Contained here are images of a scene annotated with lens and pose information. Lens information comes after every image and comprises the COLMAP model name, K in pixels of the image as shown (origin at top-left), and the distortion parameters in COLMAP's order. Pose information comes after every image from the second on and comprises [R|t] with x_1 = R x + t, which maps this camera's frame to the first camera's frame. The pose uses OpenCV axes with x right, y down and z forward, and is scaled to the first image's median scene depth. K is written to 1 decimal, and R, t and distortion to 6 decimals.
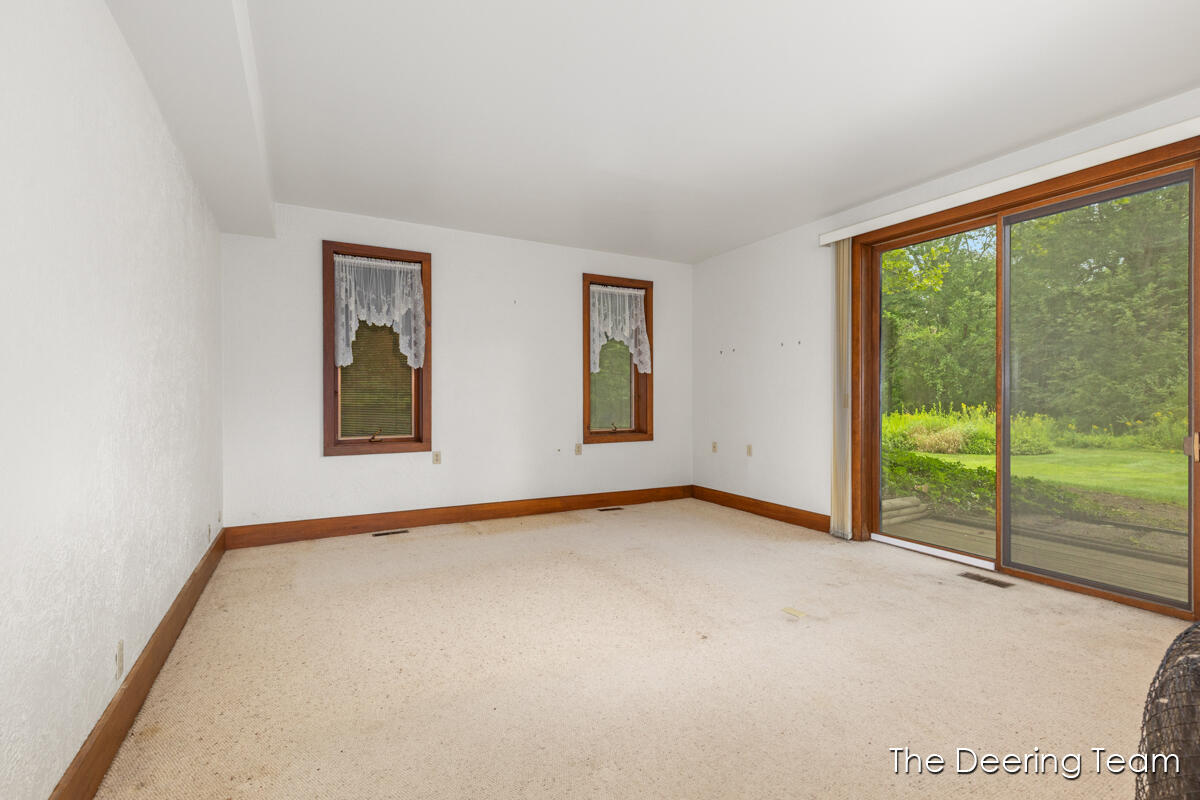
lens RADIAL K [[533.7, 0, 603.9], [0, 533.7, 396.9], [0, 0, 1]] dist [0.009387, -0.001776]
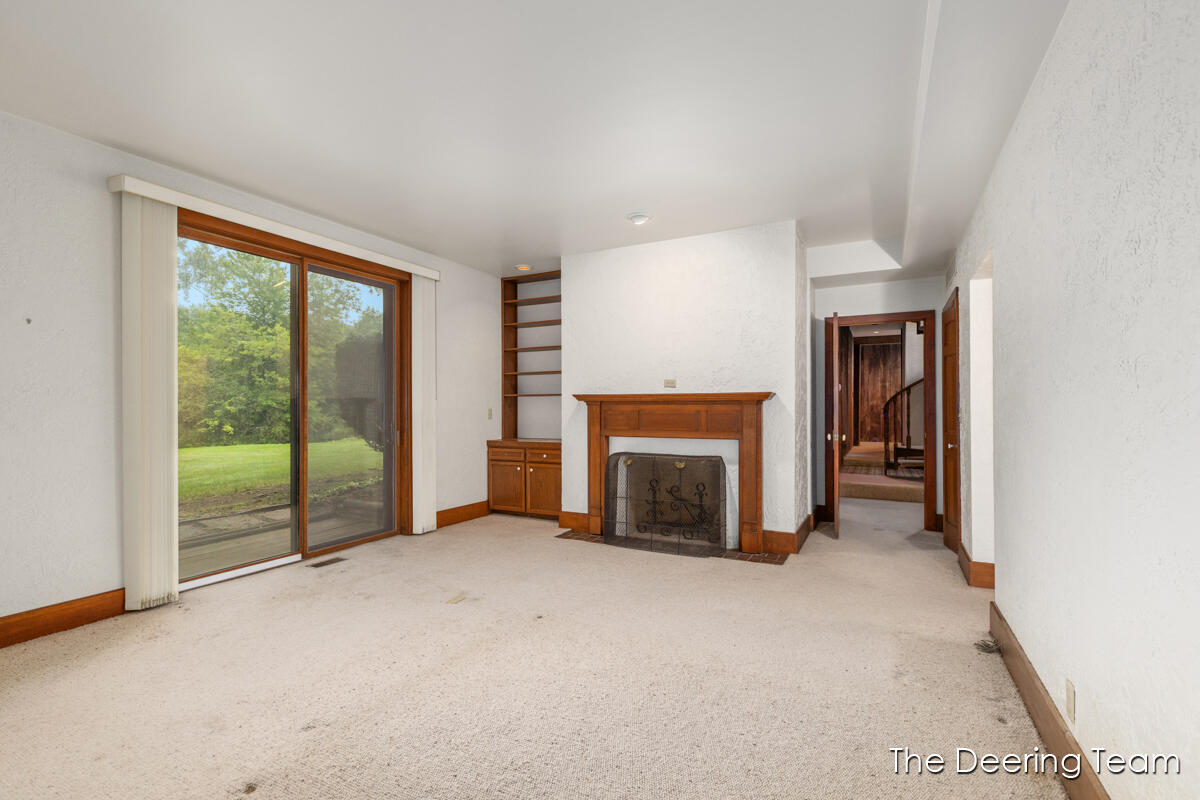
lens RADIAL K [[533.7, 0, 604.0], [0, 533.7, 405.3], [0, 0, 1]] dist [0.009387, -0.001776]
pose [[-0.546722, 0.007643, 0.837279, -0.675326], [0.007122, 0.999965, -0.004477, -0.005649], [-0.837284, 0.003515, -0.546757, 1.180241]]
